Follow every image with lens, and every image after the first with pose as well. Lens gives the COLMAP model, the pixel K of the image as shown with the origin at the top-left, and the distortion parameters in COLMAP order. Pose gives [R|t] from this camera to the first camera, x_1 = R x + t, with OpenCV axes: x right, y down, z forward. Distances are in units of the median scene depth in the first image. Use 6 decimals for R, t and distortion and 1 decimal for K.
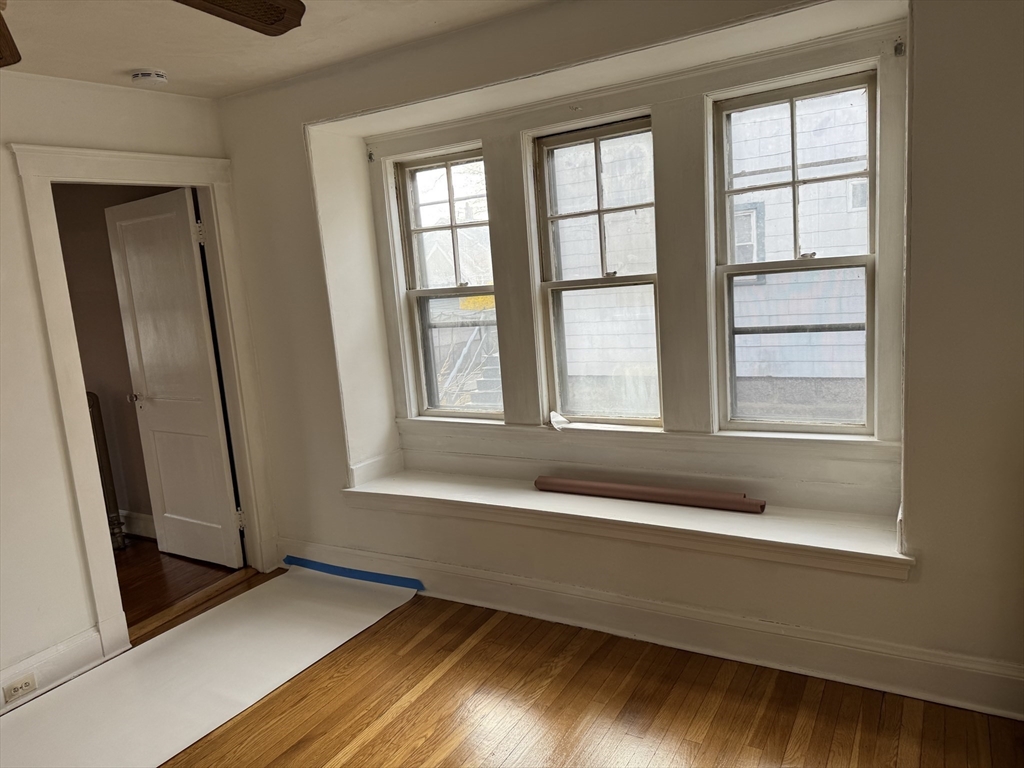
lens RADIAL K [[708.1, 0, 512.0], [0, 708.1, 384.0], [0, 0, 1]] dist [0.136092, -0.188662]
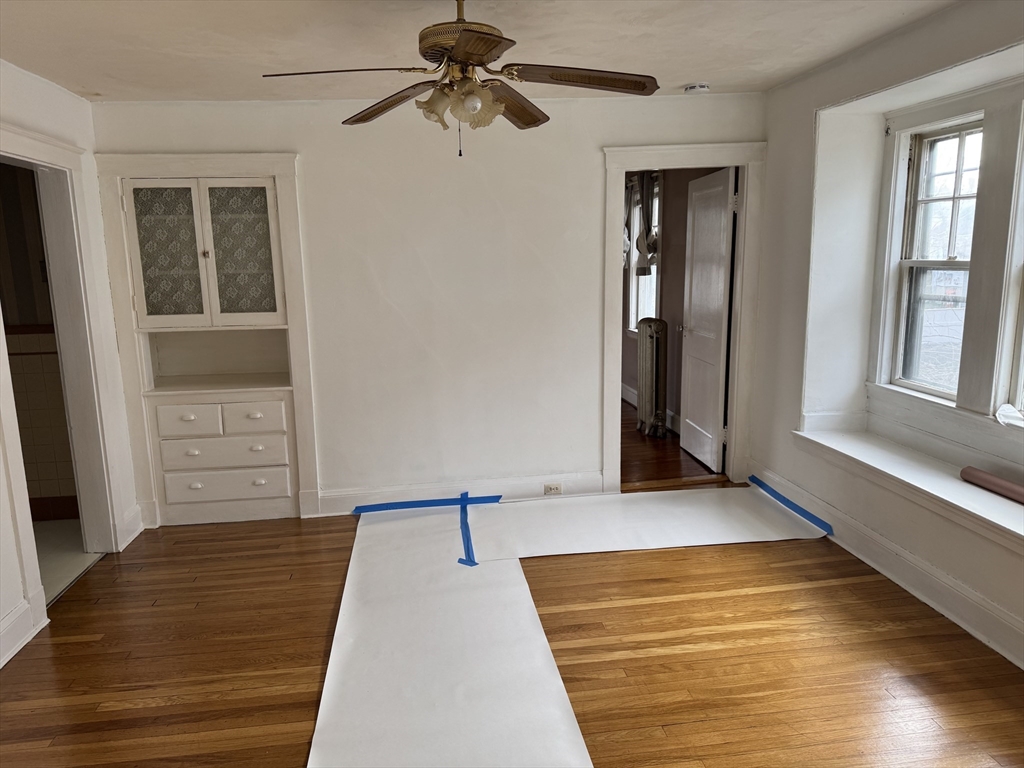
lens RADIAL K [[699.4, 0, 516.7], [0, 699.4, 396.8], [0, 0, 1]] dist [0.005074, -0.047928]
pose [[0.622535, 0.215991, -0.752195, 0.317897], [-0.147392, 0.976318, 0.158362, -0.018129], [0.768587, 0.012282, 0.639628, -0.060891]]
